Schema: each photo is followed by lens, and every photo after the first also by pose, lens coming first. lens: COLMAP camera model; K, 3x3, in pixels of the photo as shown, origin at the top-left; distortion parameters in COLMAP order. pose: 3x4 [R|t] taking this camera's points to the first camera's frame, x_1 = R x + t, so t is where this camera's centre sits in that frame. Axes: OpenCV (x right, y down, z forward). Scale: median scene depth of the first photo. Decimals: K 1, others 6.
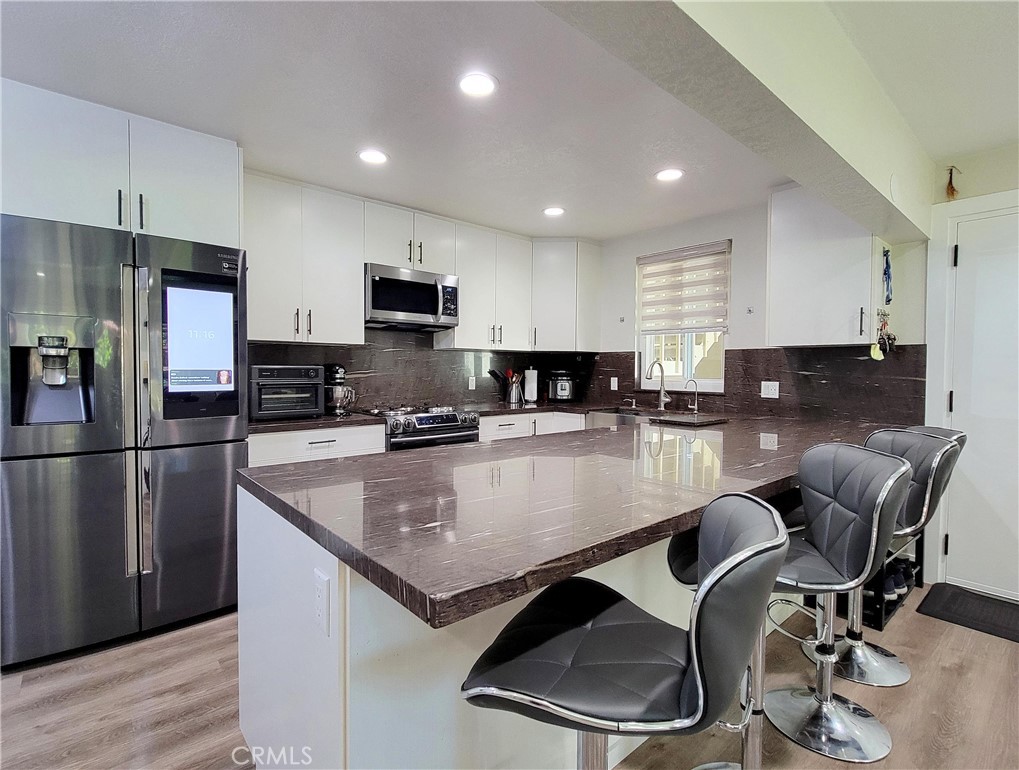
lens RADIAL K [[493.9, 0, 514.9], [0, 493.9, 381.2], [0, 0, 1]] dist [-0.001773, 0.000344]
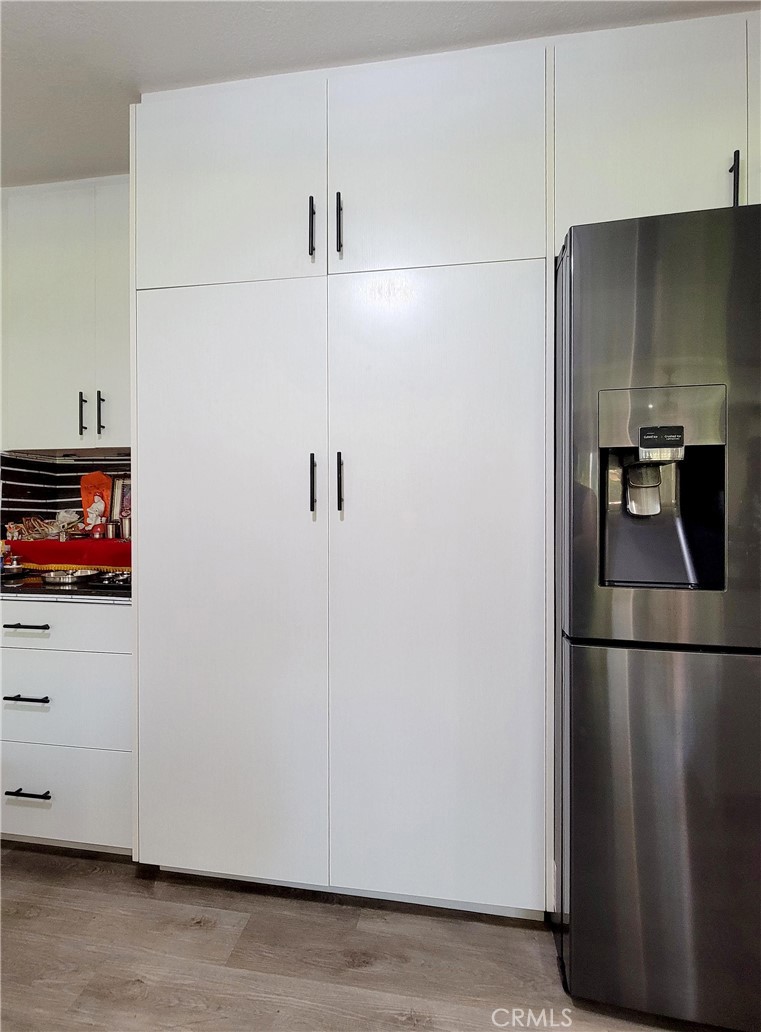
lens RADIAL K [[516.7, 0, 379.4], [0, 516.7, 512.3], [0, 0, 1]] dist [-0.000185, -0.000532]
pose [[0.631310, 0.000734, -0.775530, -0.370218], [-0.018307, 0.999735, -0.013957, 0.009443], [0.775314, 0.023009, 0.631156, 0.216155]]
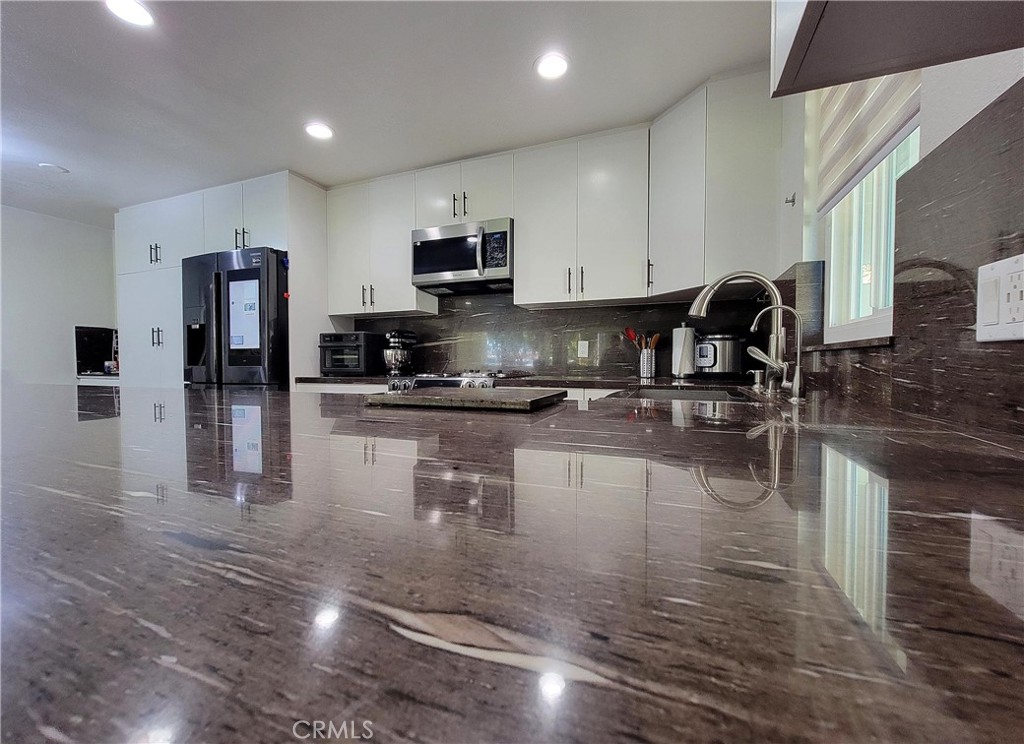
lens RADIAL K [[422.4, 0, 509.3], [0, 422.4, 373.8], [0, 0, 1]] dist [0.001173, -0.000003]
pose [[0.451453, 0.017389, -0.892125, 0.547577], [-0.014206, 0.999823, 0.012299, 0.044051], [0.892182, 0.007121, 0.451620, 0.716453]]
